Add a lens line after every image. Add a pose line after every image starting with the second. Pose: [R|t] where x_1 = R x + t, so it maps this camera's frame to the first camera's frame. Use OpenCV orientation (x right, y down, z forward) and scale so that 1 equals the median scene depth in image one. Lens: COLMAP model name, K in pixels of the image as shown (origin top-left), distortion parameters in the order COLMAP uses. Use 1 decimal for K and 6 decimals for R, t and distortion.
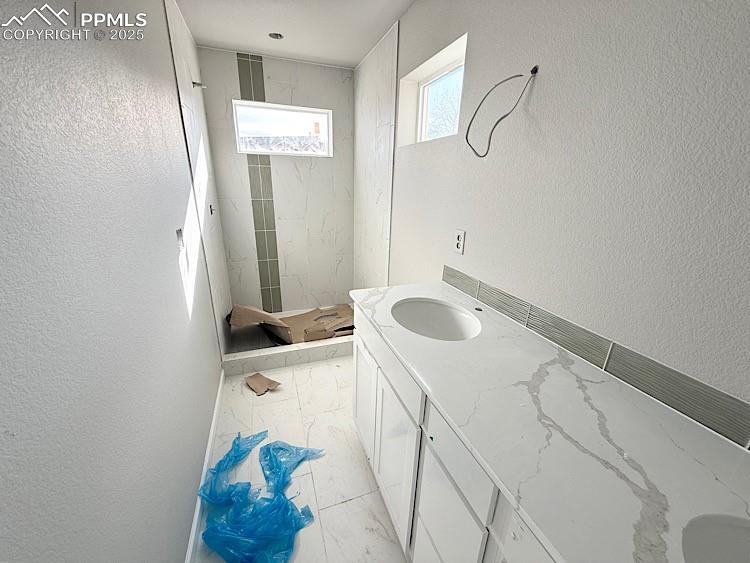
lens RADIAL K [[298.2, 0, 374.3], [0, 298.2, 281.5], [0, 0, 1]] dist [-0.000329, 0.000112]
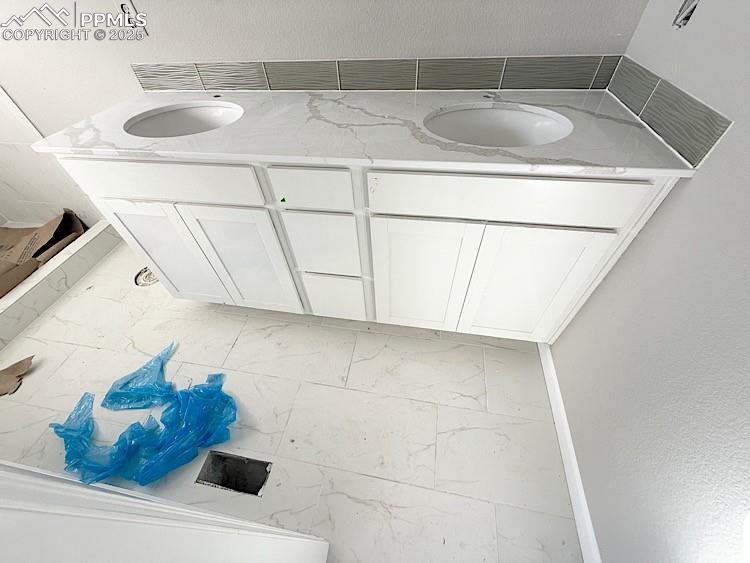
lens RADIAL K [[298.2, 0, 372.5], [0, 298.2, 281.7], [0, 0, 1]] dist [-0.000329, 0.000112]
pose [[0.499920, -0.675712, 0.541751, -0.278131], [0.334171, 0.727583, 0.599127, 0.113339], [-0.799005, -0.118478, 0.589537, 0.016122]]
